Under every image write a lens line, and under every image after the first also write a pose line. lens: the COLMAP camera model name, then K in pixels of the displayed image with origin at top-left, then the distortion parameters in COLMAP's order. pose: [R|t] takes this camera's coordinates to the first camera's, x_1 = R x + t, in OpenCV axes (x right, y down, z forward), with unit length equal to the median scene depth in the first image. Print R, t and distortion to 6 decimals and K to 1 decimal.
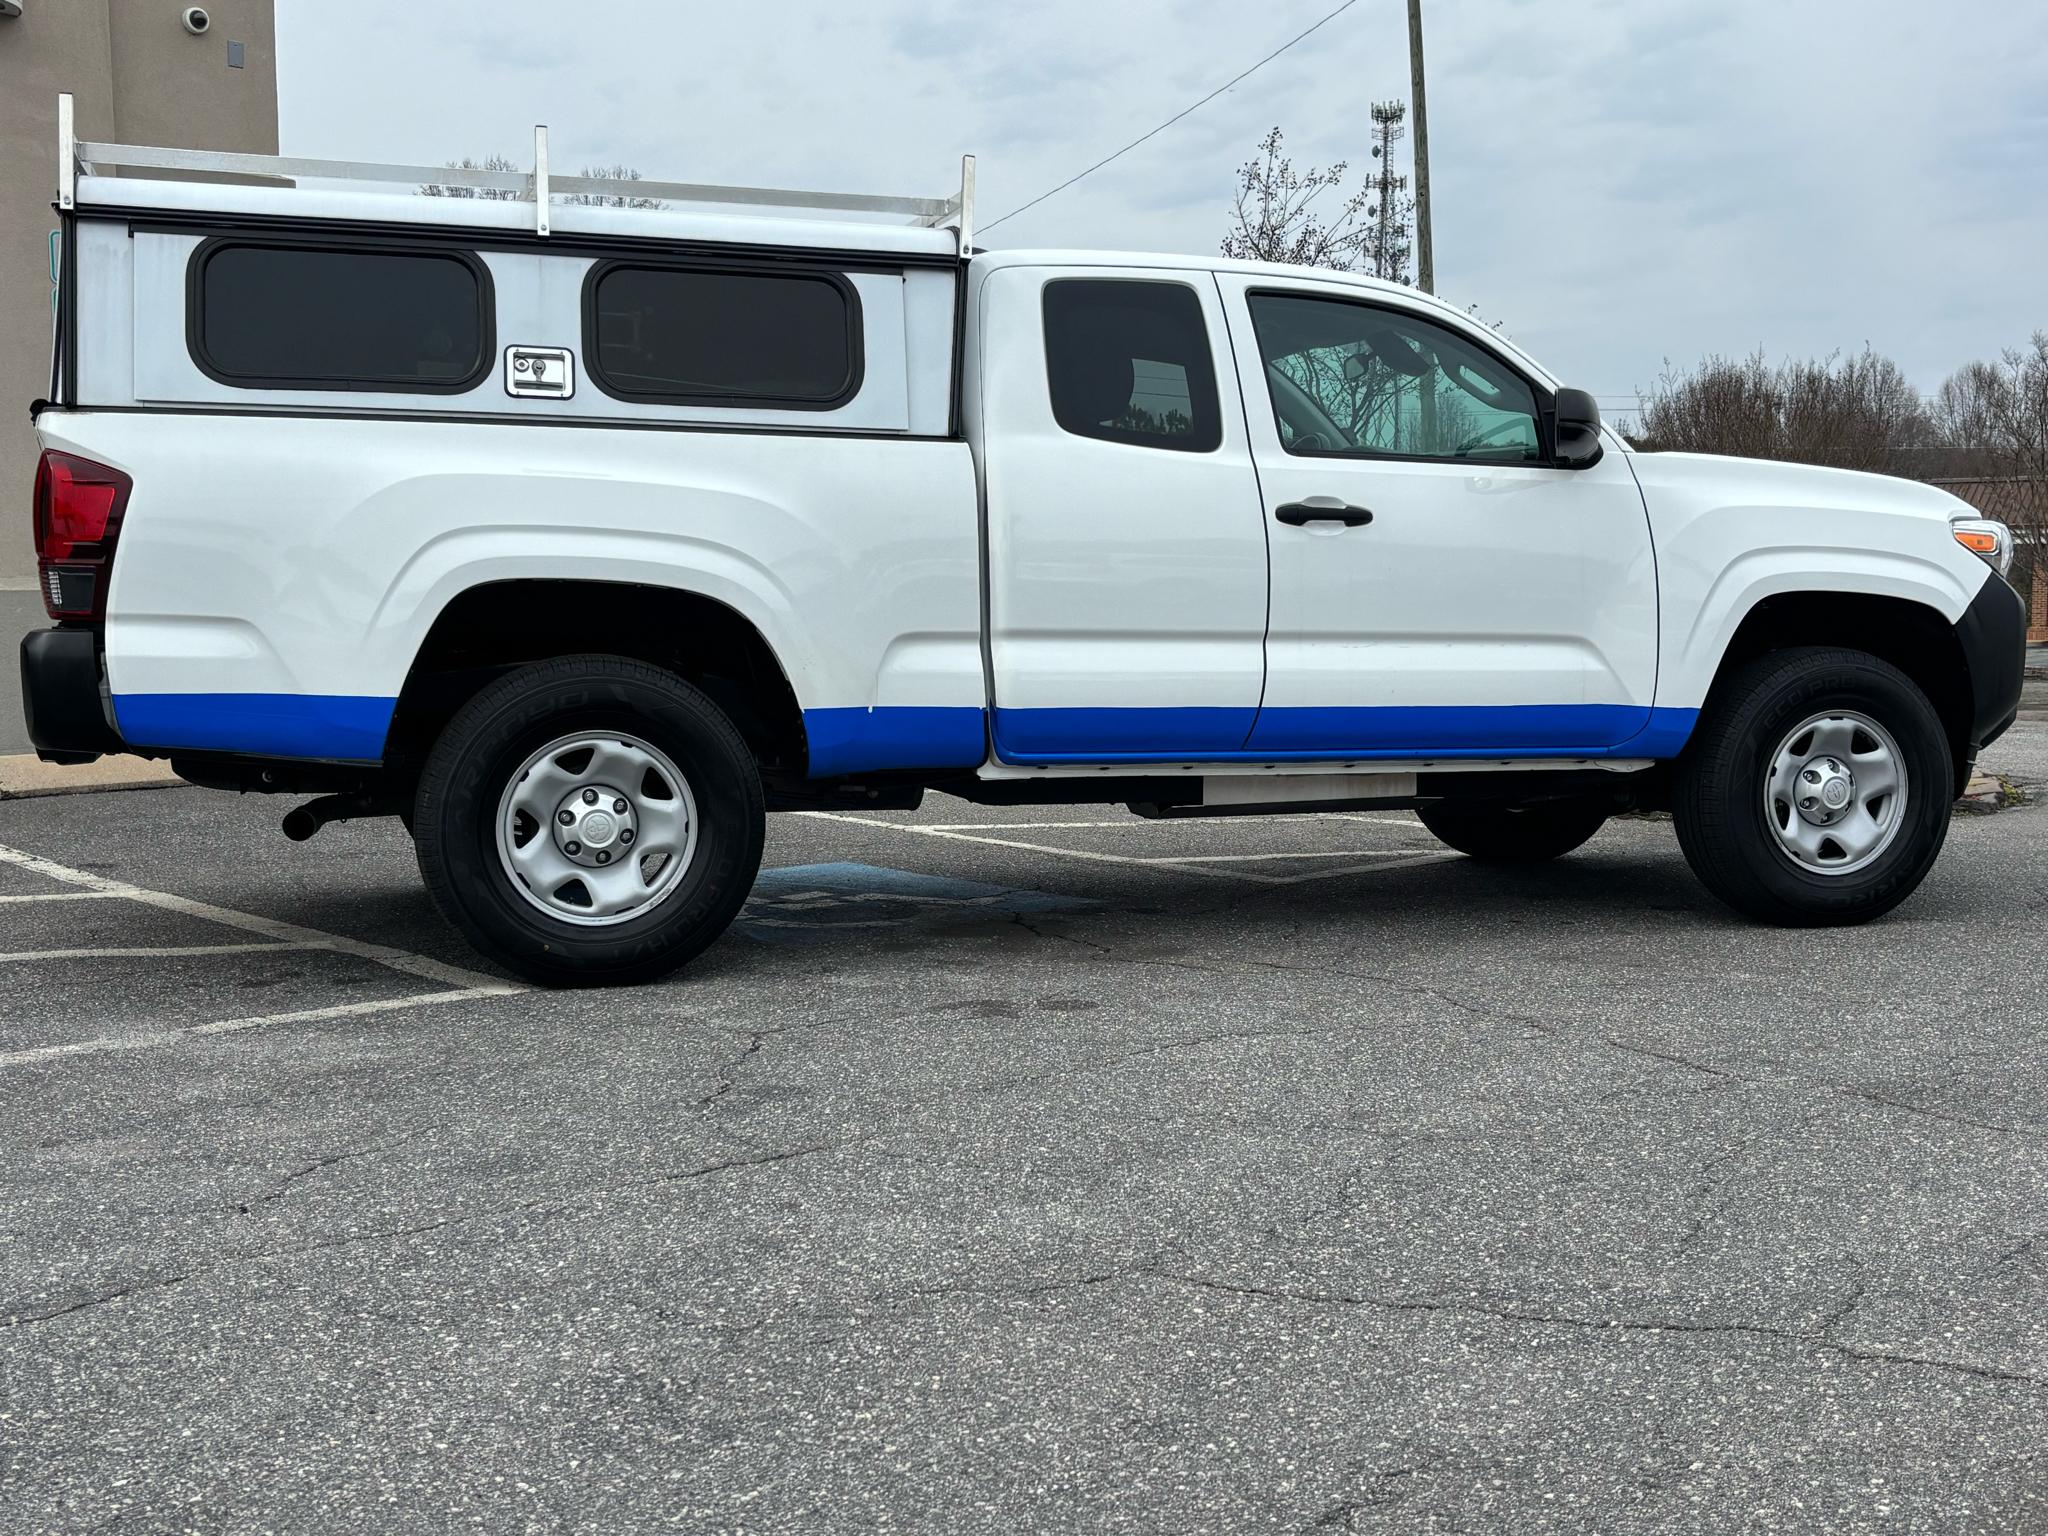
lens RADIAL K [[2283.3, 0, 1045.0], [0, 2283.3, 796.6], [0, 0, 1]] dist [0.187736, -0.565924]
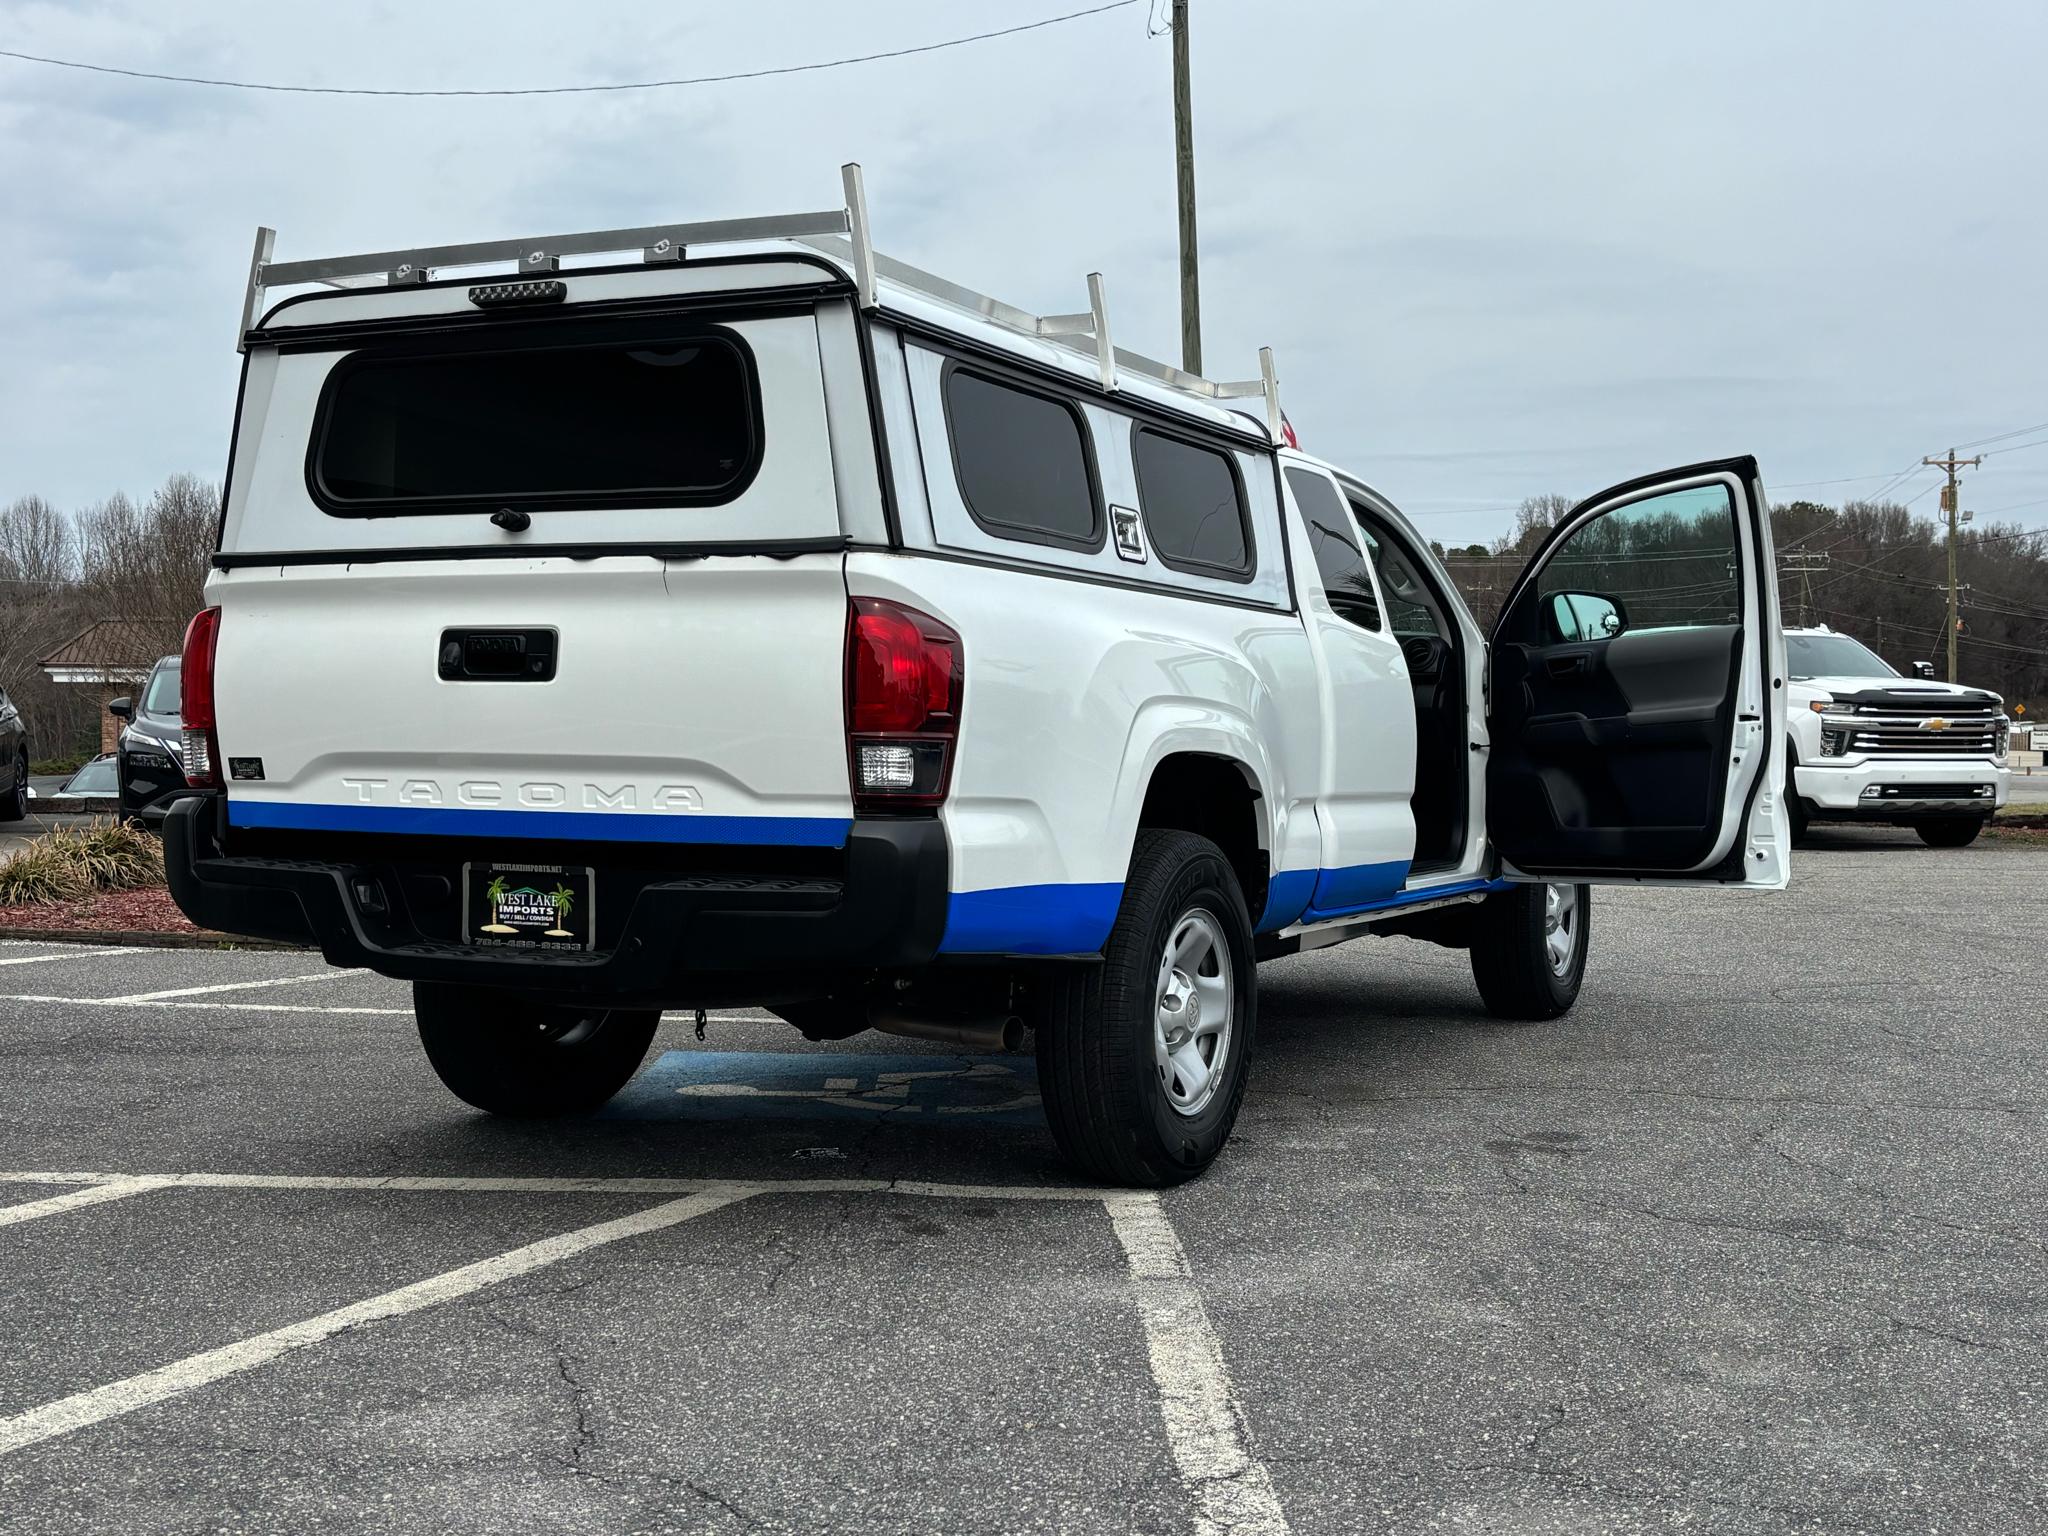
lens RADIAL K [[2287.4, 0, 1039.2], [0, 2287.4, 777.0], [0, 0, 1]] dist [0.204300, -0.704658]
pose [[0.692756, -0.010569, 0.721095, -0.901550], [0.057974, 0.997473, -0.041076, -0.046620], [-0.718838, 0.070260, 0.691618, 0.373402]]
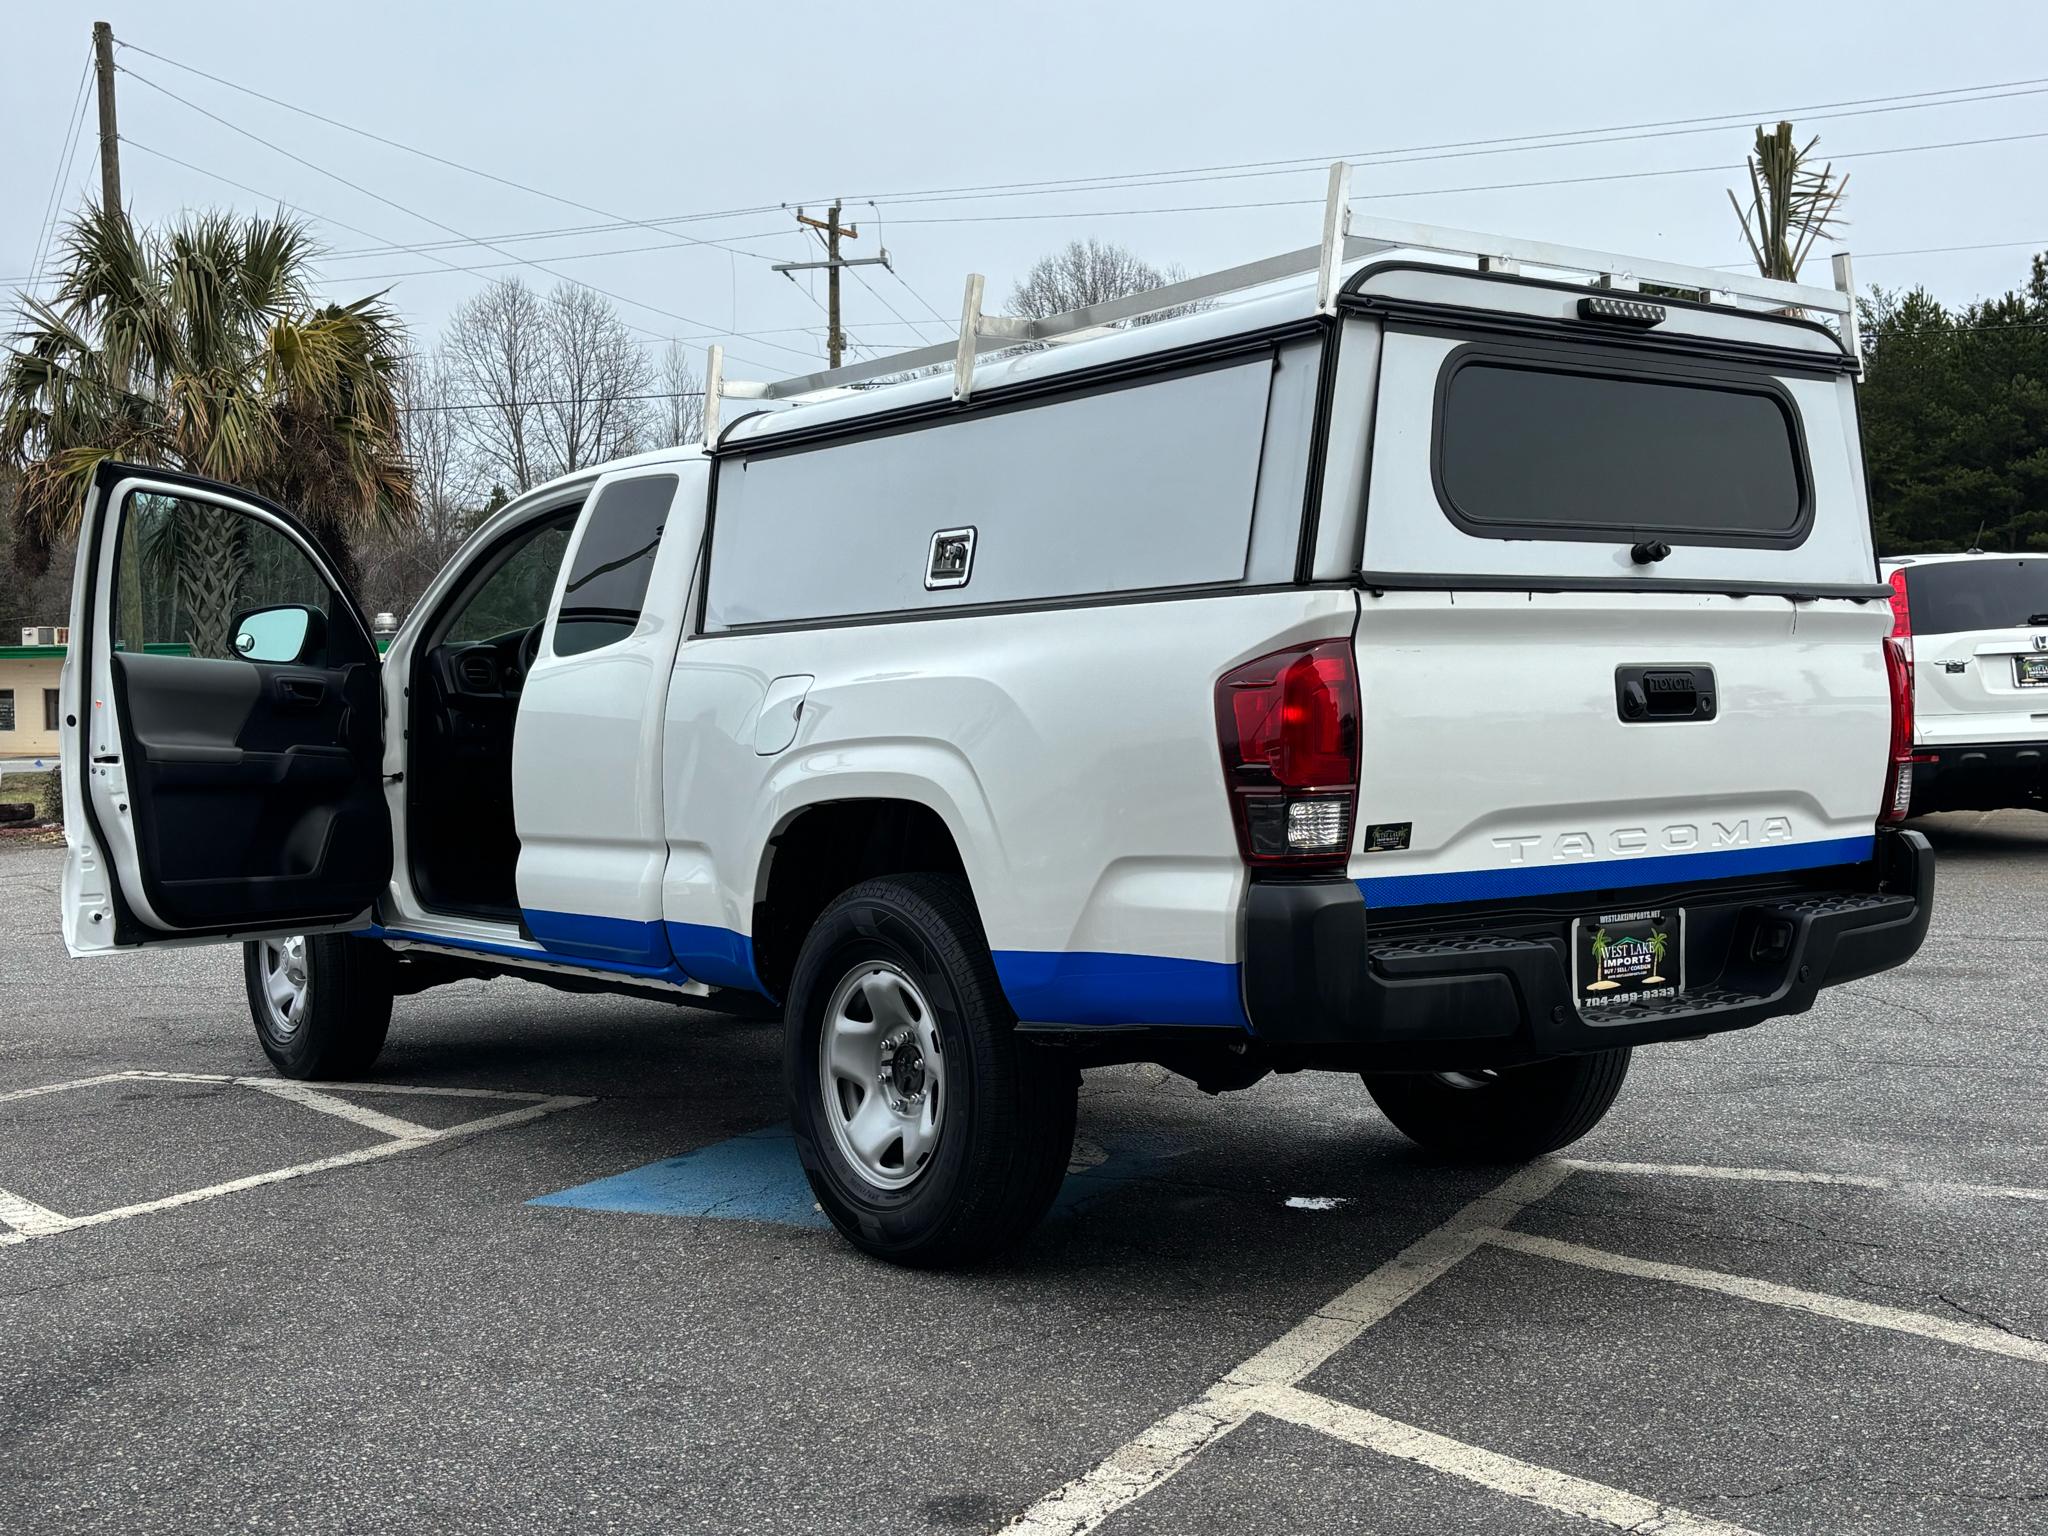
lens RADIAL K [[2299.7, 0, 1041.6], [0, 2299.7, 779.9], [0, 0, 1]] dist [0.131513, -0.392596]
pose [[-0.335362, -0.029390, 0.941631, -1.106747], [0.104168, 0.992228, 0.068068, -0.178623], [-0.936313, 0.120915, -0.329694, 1.512615]]
